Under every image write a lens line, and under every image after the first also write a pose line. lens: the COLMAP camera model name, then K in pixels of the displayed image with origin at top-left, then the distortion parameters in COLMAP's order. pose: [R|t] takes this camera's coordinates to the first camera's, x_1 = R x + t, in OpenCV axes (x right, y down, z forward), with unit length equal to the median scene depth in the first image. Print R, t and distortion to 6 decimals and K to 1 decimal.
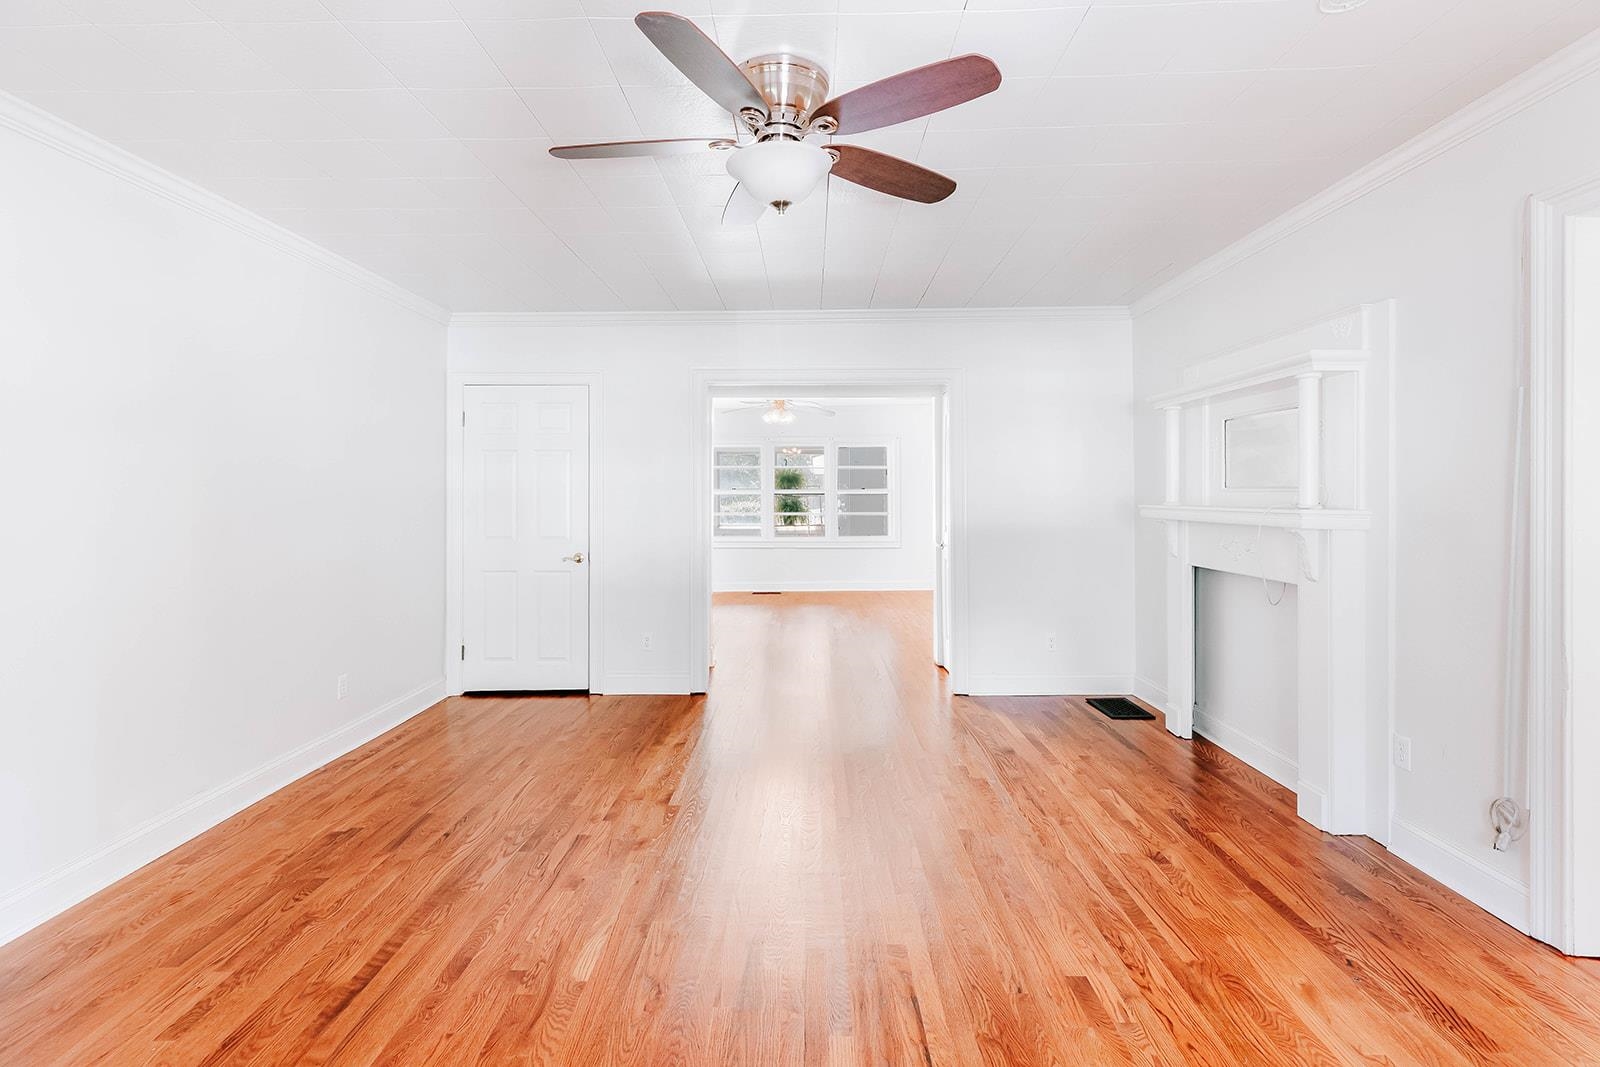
lens RADIAL K [[749.4, 0, 800.3], [0, 749.4, 495.9], [0, 0, 1]] dist [0.002471, 0.000755]
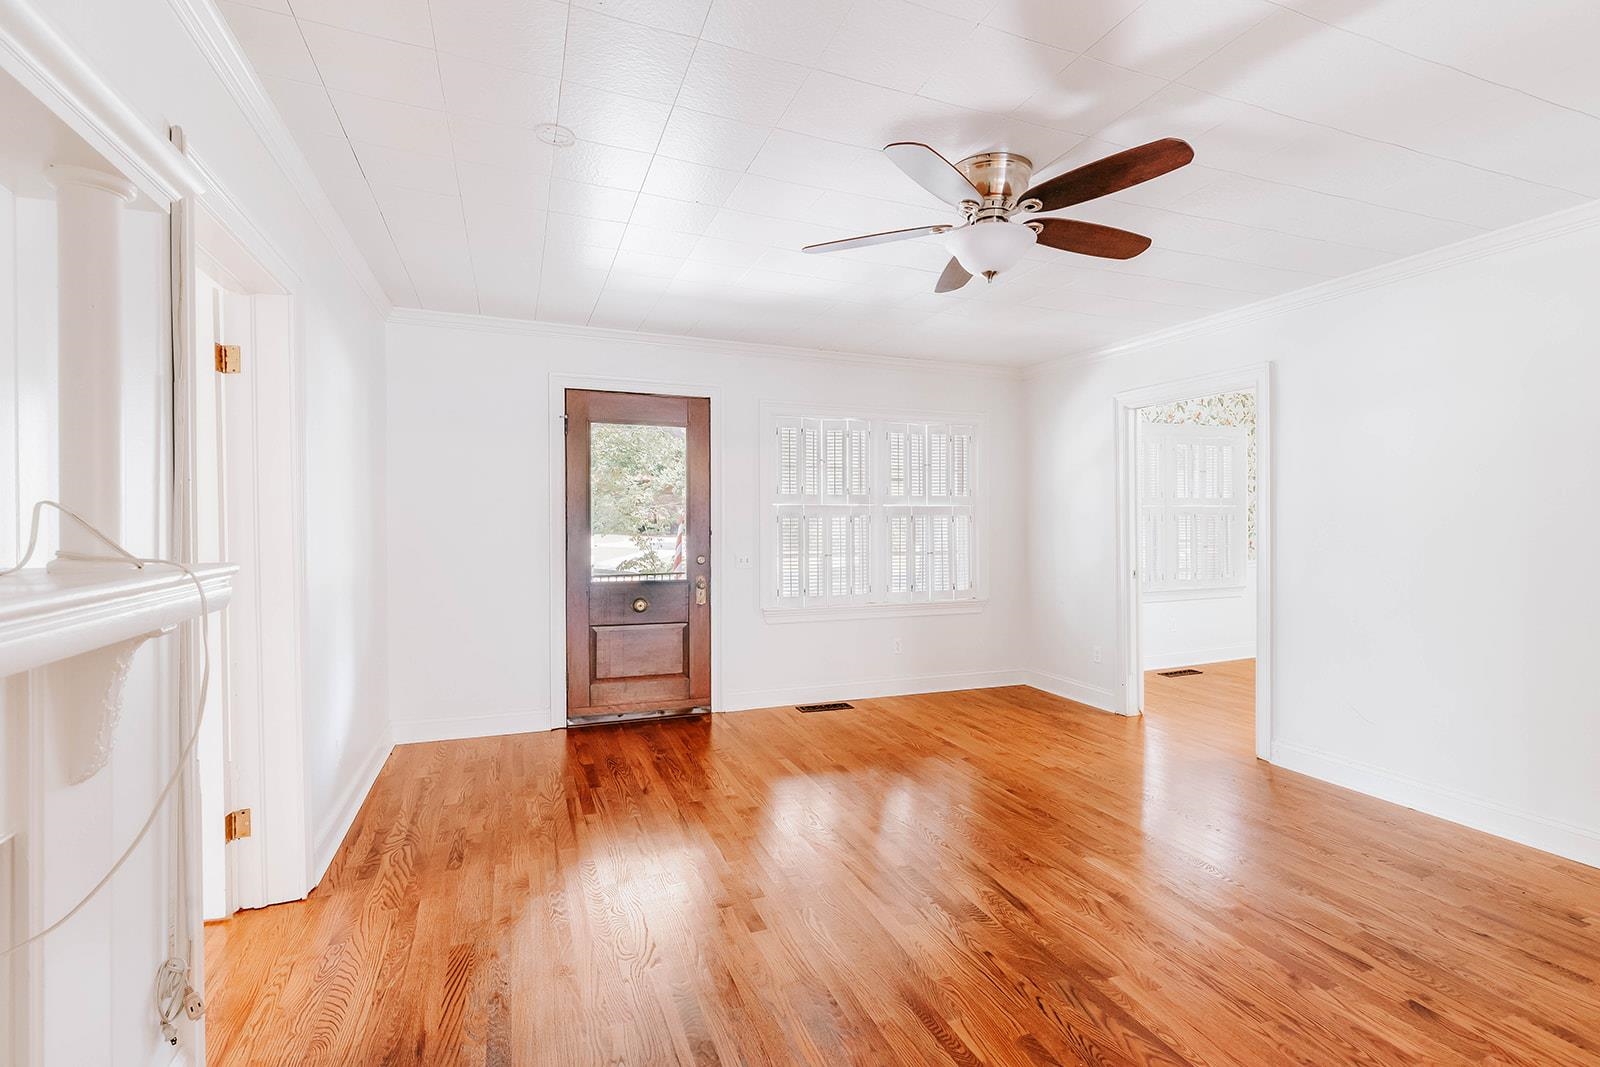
lens RADIAL K [[742.7, 0, 798.7], [0, 742.7, 514.0], [0, 0, 1]] dist [0.002340, -0.000295]
pose [[-0.927475, 0.005145, -0.373850, 0.501037], [0.004907, 0.999987, 0.001588, -0.010194], [0.373853, -0.000361, -0.927488, 1.422431]]
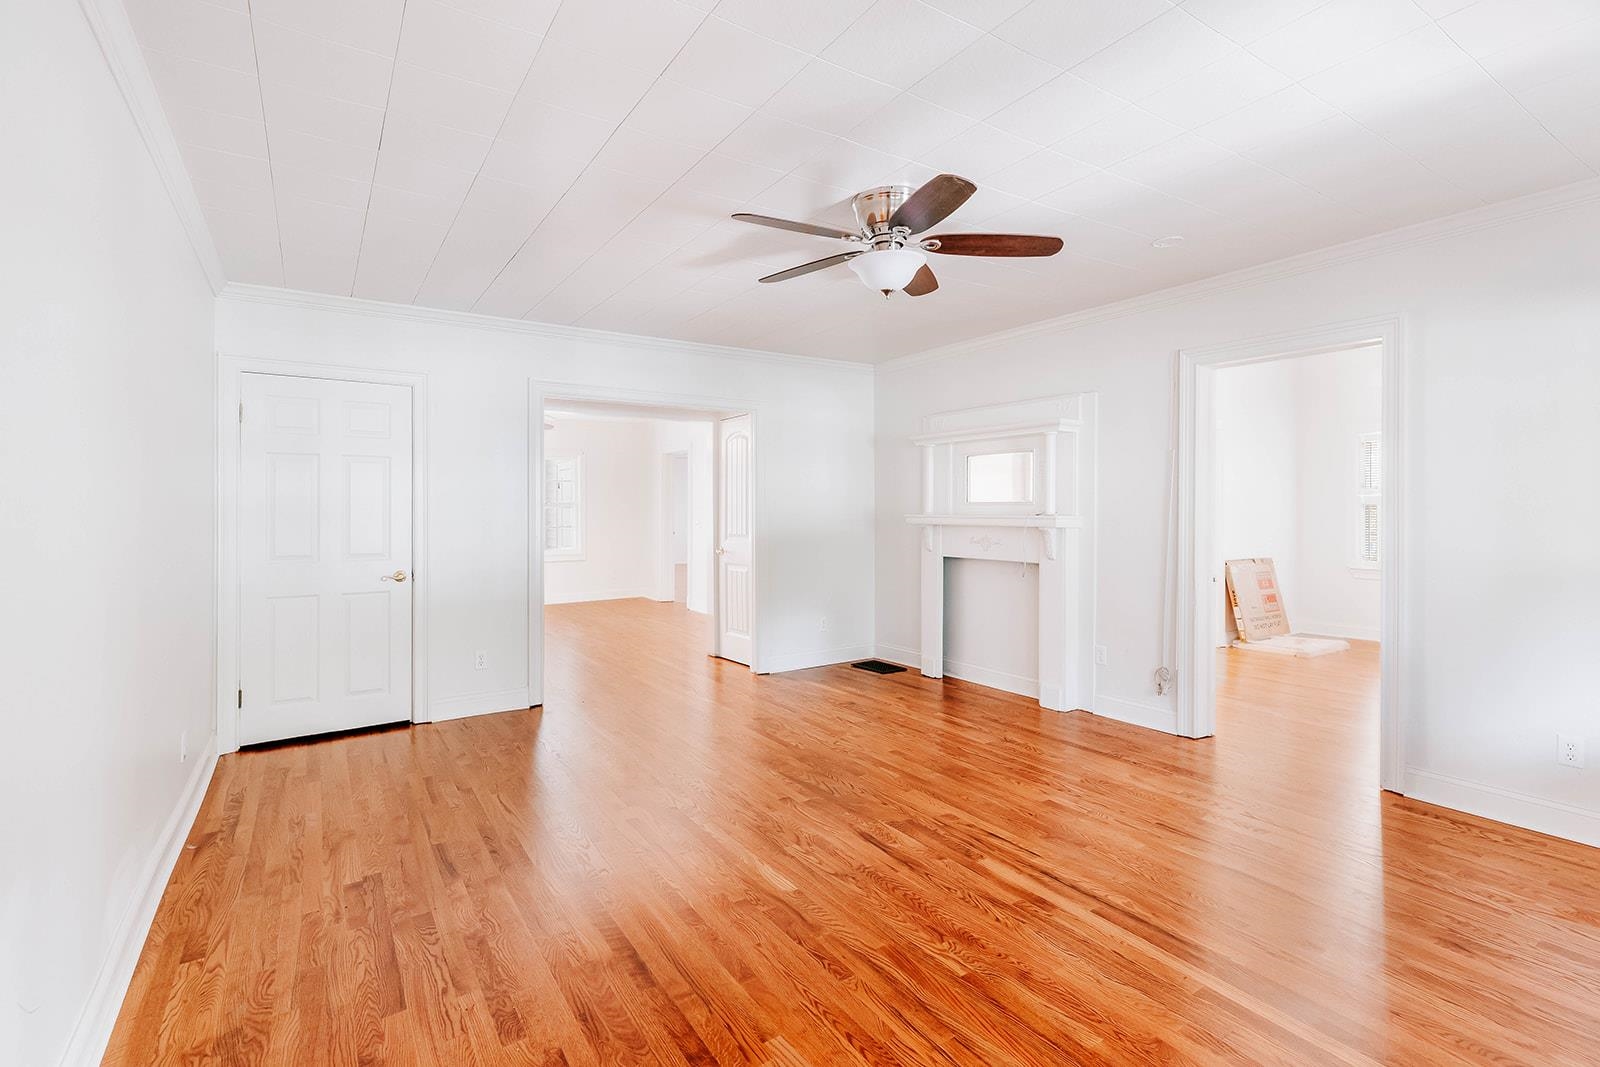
lens RADIAL K [[742.7, 0, 798.7], [0, 742.7, 514.0], [0, 0, 1]] dist [0.002340, -0.000295]
pose [[0.828259, -0.003431, 0.560336, -0.660986], [0.000914, 0.999988, 0.004773, 0.006434], [-0.560345, -0.003441, 0.828252, -0.022845]]
